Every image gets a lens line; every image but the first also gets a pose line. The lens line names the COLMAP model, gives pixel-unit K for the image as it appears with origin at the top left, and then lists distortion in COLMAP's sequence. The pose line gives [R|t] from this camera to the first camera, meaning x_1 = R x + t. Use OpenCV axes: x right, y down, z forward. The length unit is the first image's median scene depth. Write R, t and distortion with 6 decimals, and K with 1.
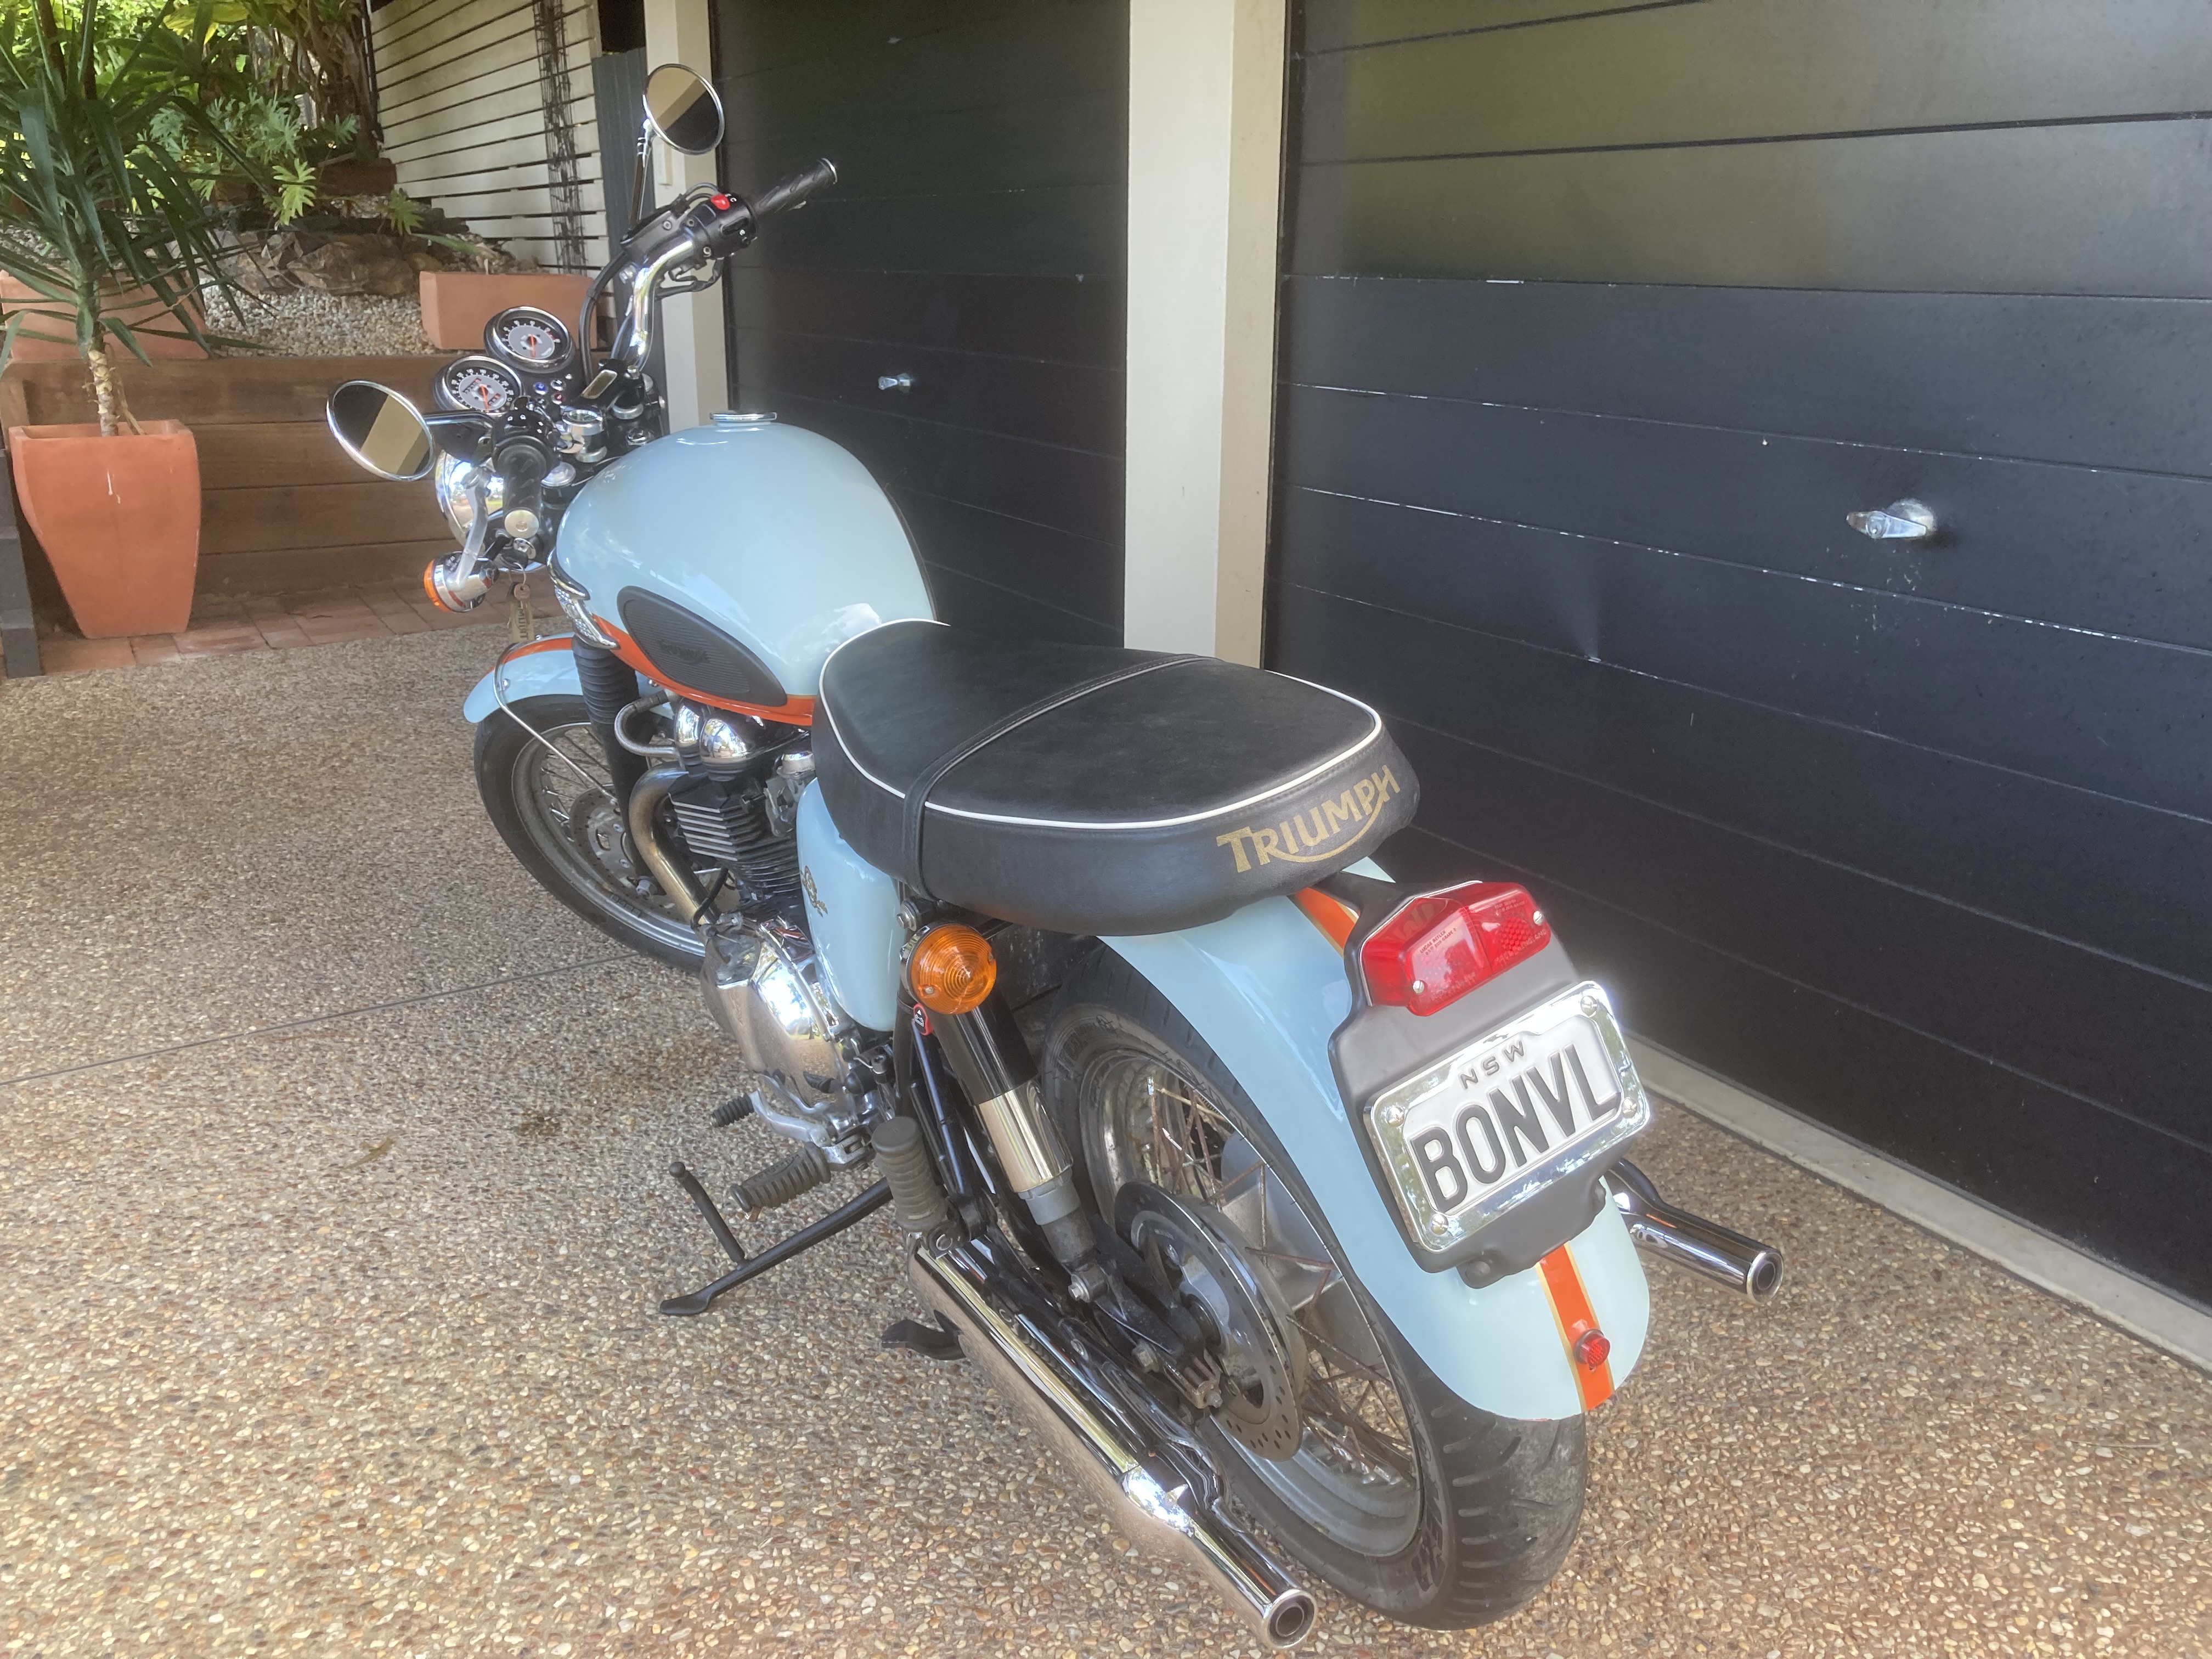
lens RADIAL K [[1796.8, 0, 1104.5], [0, 1796.8, 830.9], [0, 0, 1]] dist [0.008179, 0.005342]
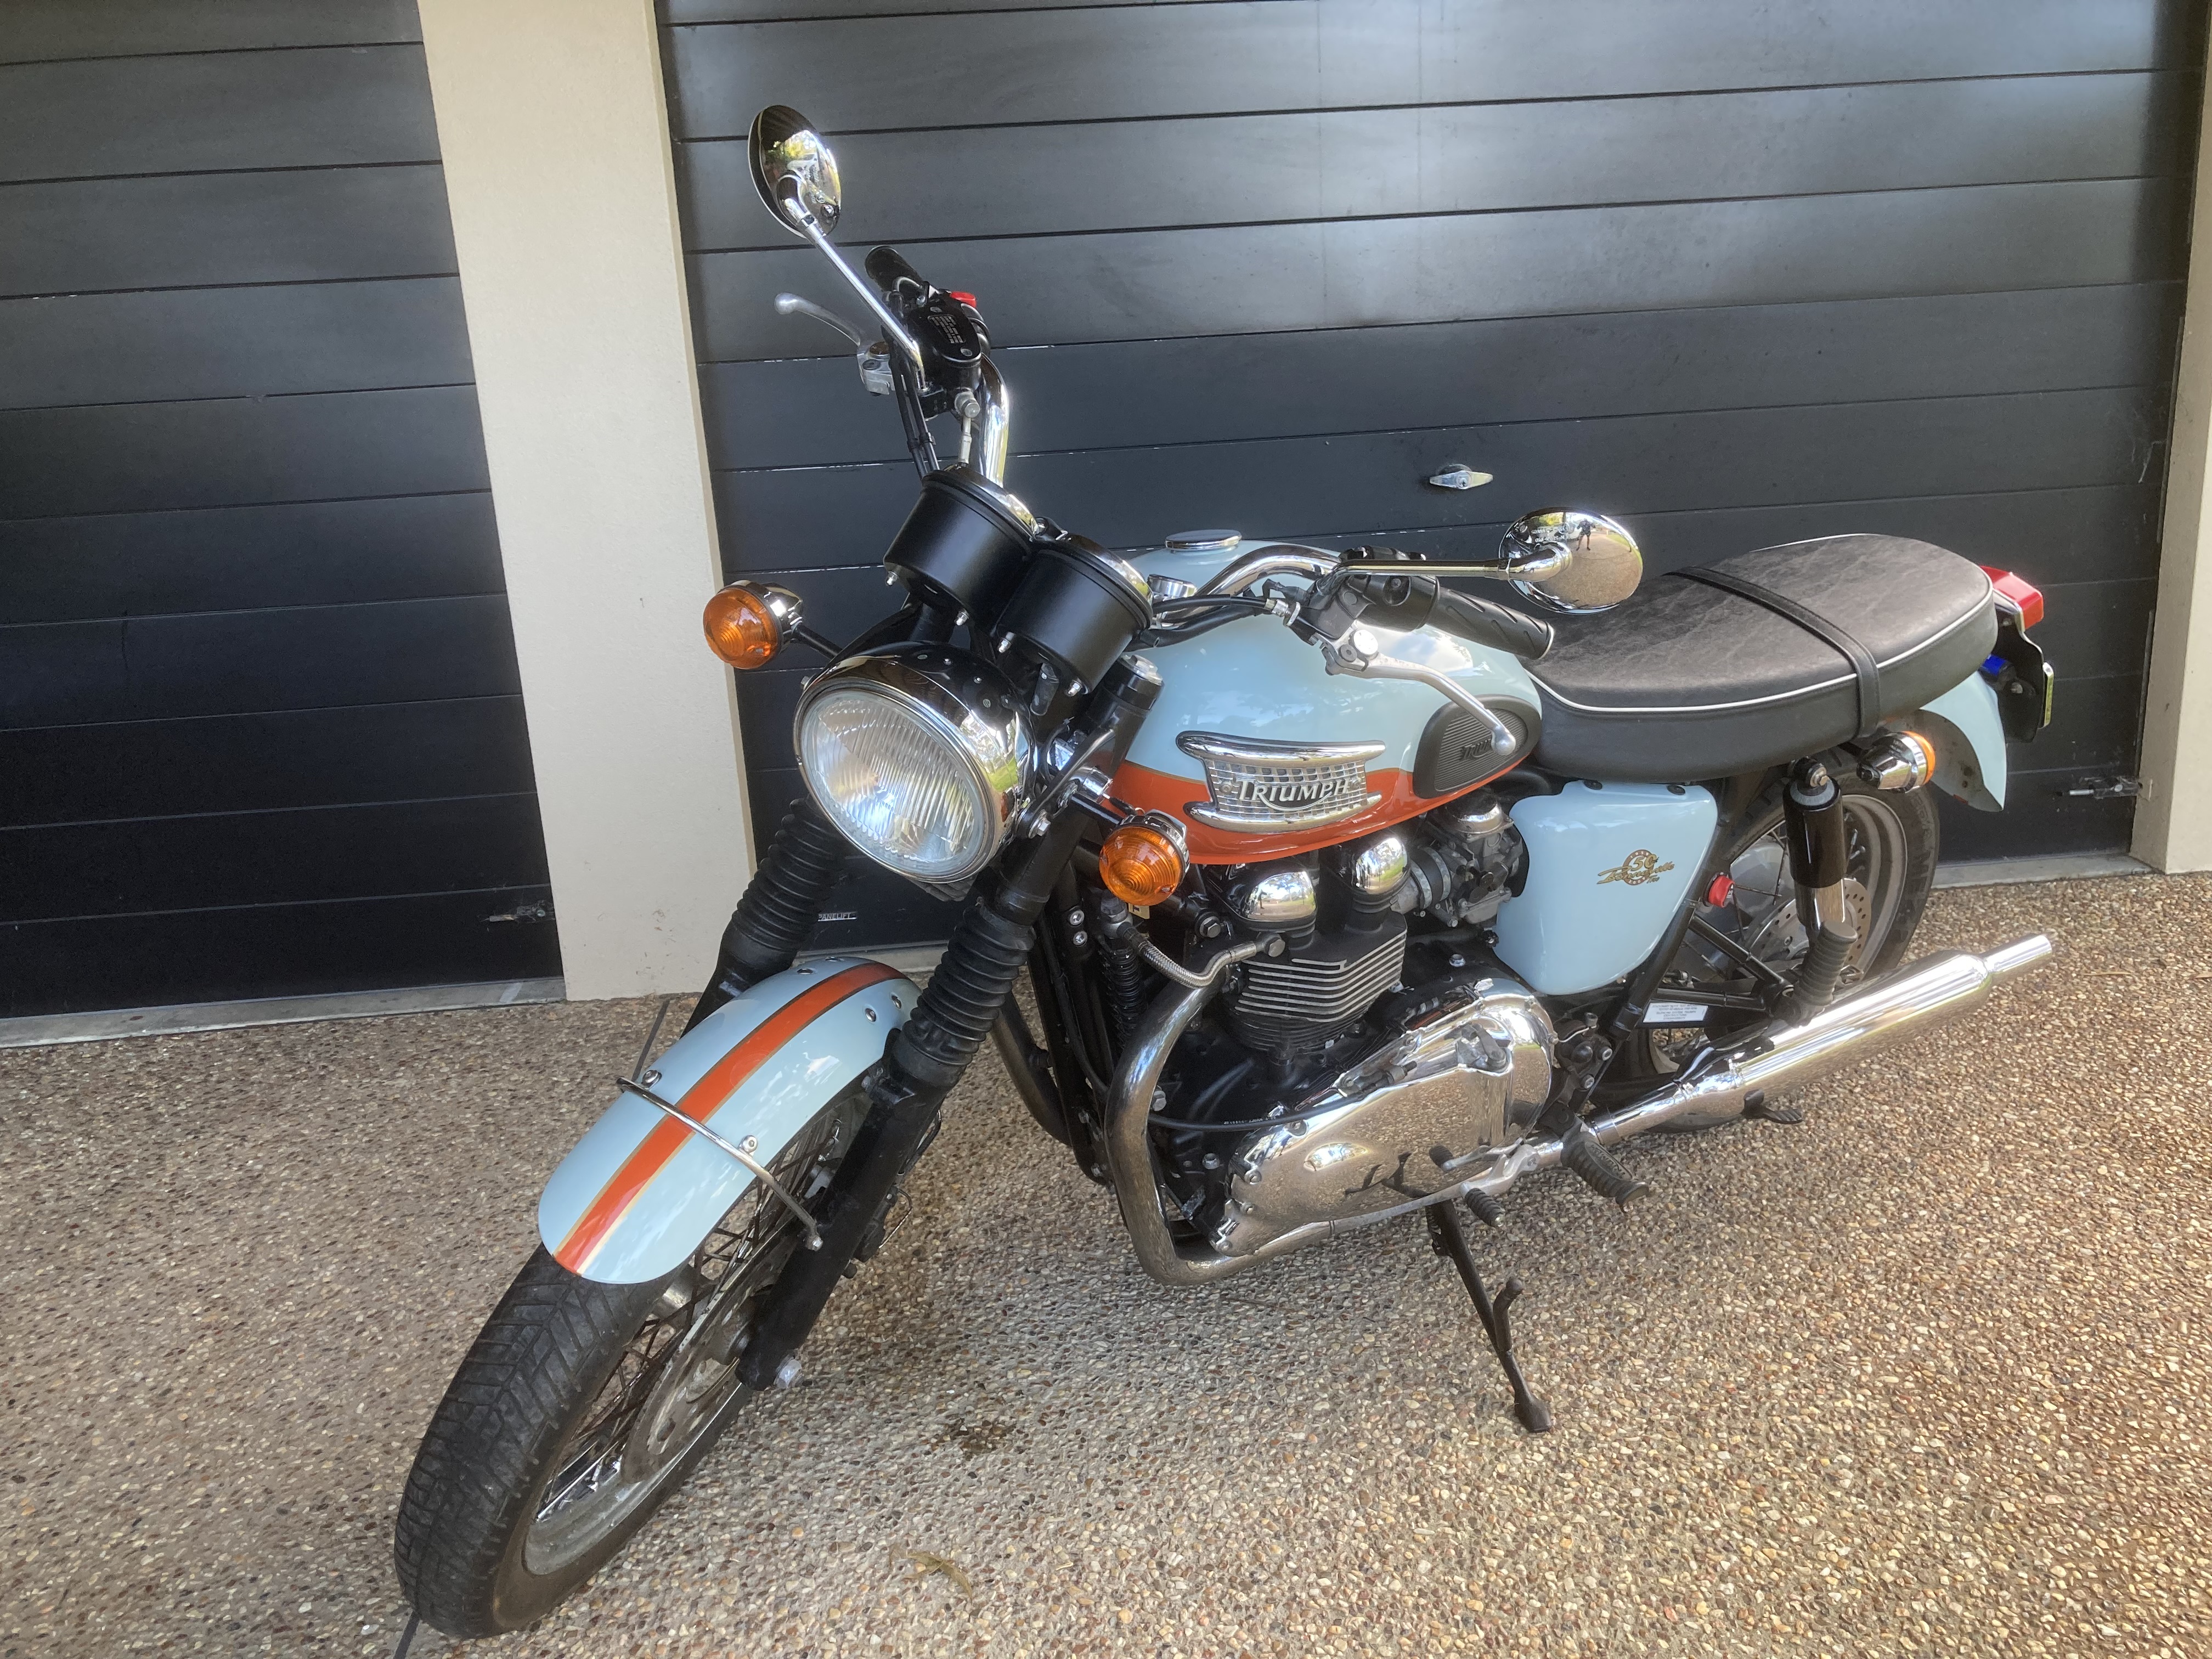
lens RADIAL K [[1796.8, 0, 1105.9], [0, 1796.8, 828.7], [0, 0, 1]] dist [0.008179, 0.005342]
pose [[0.442515, -0.288346, 0.849139, -1.175998], [0.332501, 0.932159, 0.143260, -0.243977], [-0.832841, 0.218945, 0.508369, 0.638370]]
